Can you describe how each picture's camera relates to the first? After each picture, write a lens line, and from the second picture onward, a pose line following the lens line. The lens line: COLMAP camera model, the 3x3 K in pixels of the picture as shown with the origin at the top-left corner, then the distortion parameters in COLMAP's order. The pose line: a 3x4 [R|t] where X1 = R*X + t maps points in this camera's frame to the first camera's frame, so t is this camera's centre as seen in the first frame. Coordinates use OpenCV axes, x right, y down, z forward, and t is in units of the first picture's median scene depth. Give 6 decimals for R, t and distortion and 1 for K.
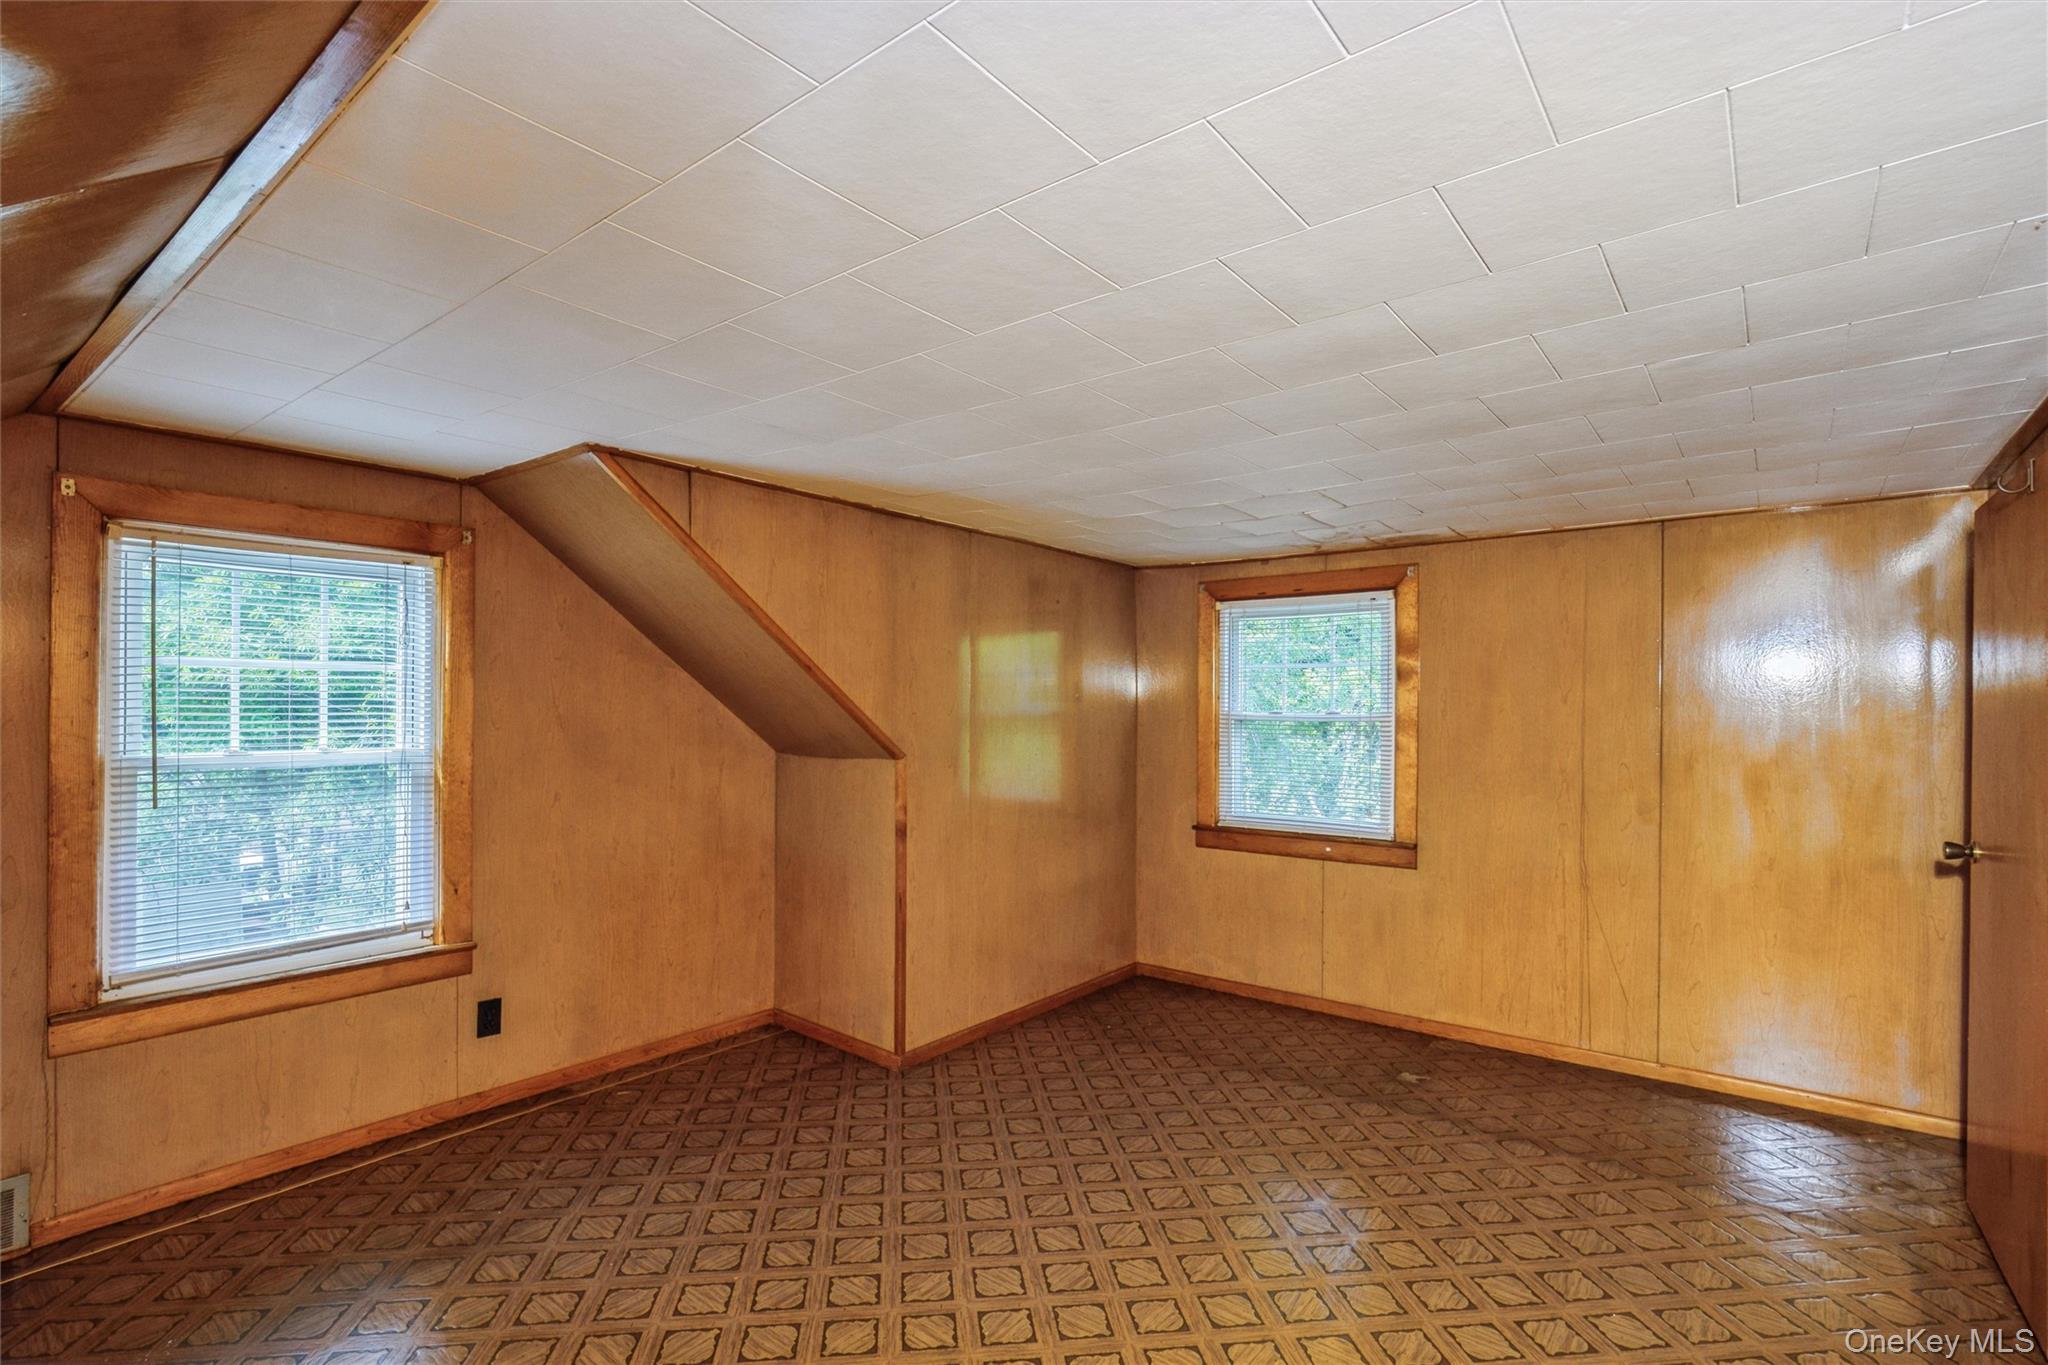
lens RADIAL K [[942.8, 0, 1024.6], [0, 942.8, 697.6], [0, 0, 1]] dist [0.001431, 0.000443]
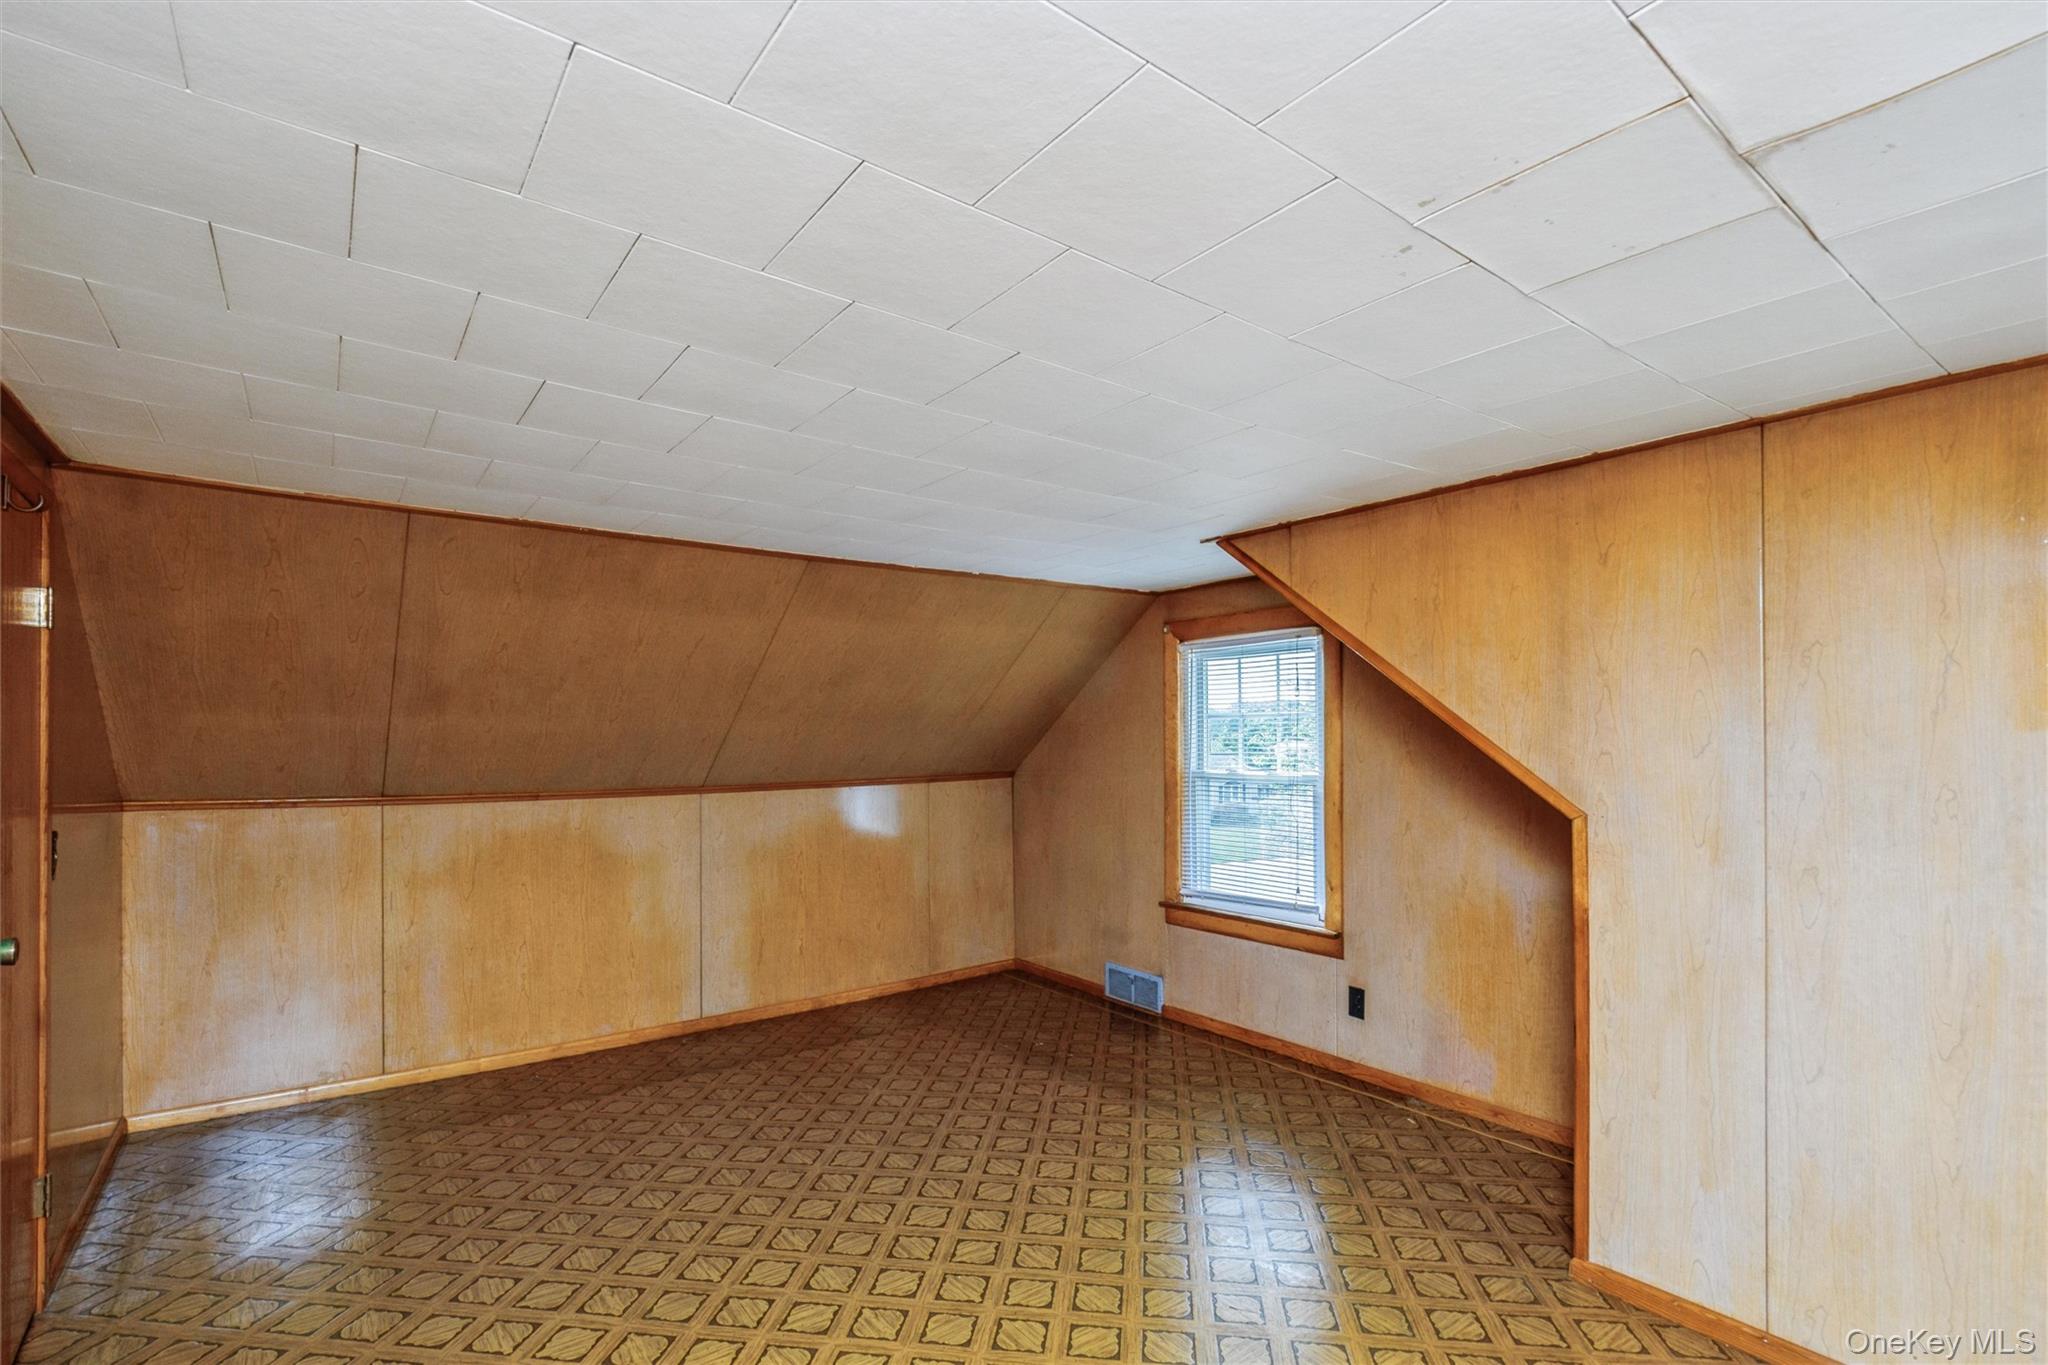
lens RADIAL K [[941.1, 0, 1024.4], [0, 941.1, 729.9], [0, 0, 1]] dist [-0.025133, 0.000067]
pose [[-0.239975, -0.019647, -0.970580, 0.721032], [0.004983, 0.999757, -0.021470, 0.017341], [0.970766, -0.009988, -0.239819, 0.915547]]
